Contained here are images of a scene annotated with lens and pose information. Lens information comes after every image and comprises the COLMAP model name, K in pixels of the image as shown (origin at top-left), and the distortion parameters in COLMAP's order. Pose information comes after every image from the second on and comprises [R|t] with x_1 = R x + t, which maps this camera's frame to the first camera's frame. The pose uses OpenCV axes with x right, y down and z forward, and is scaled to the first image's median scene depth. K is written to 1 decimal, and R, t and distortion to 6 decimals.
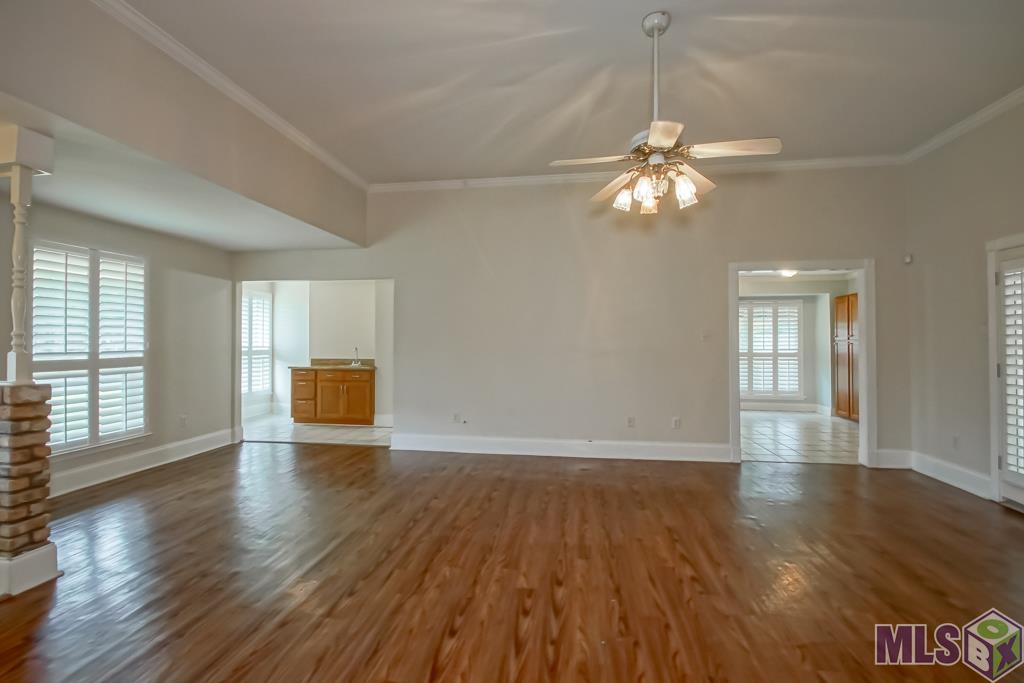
lens RADIAL K [[471.5, 0, 508.2], [0, 471.5, 337.5], [0, 0, 1]] dist [0.009992, -0.012032]
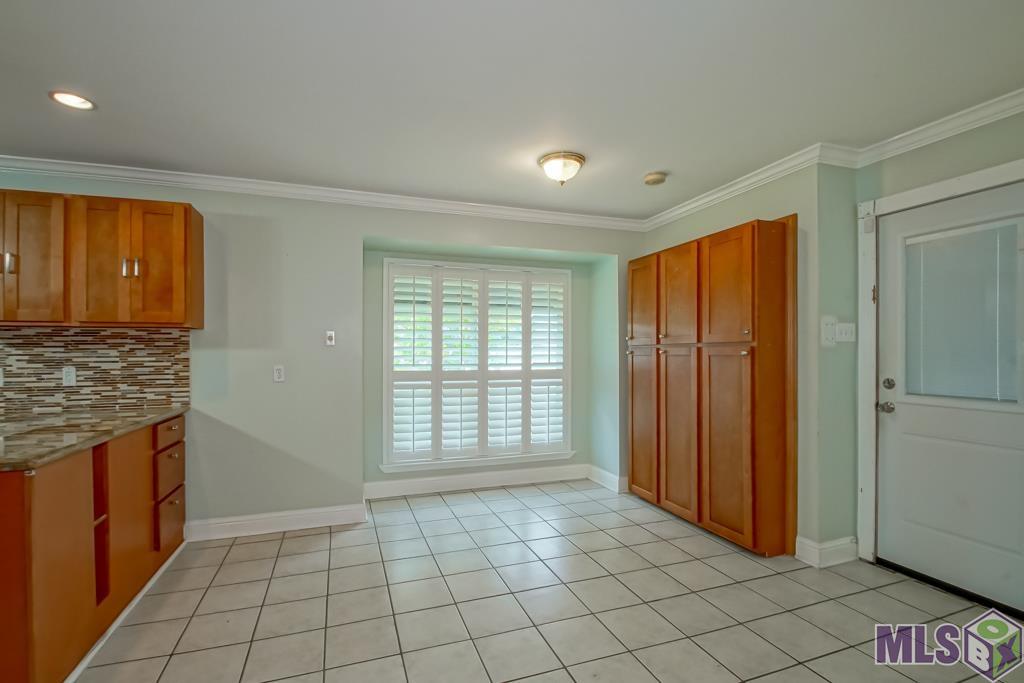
lens RADIAL K [[471.5, 0, 512.0], [0, 471.5, 346.4], [0, 0, 1]] dist [0.009992, -0.012032]
pose [[0.881460, 0.007819, 0.472193, 0.315094], [-0.006621, 0.999969, -0.004199, 0.008456], [-0.472212, 0.000575, 0.881485, 0.565582]]
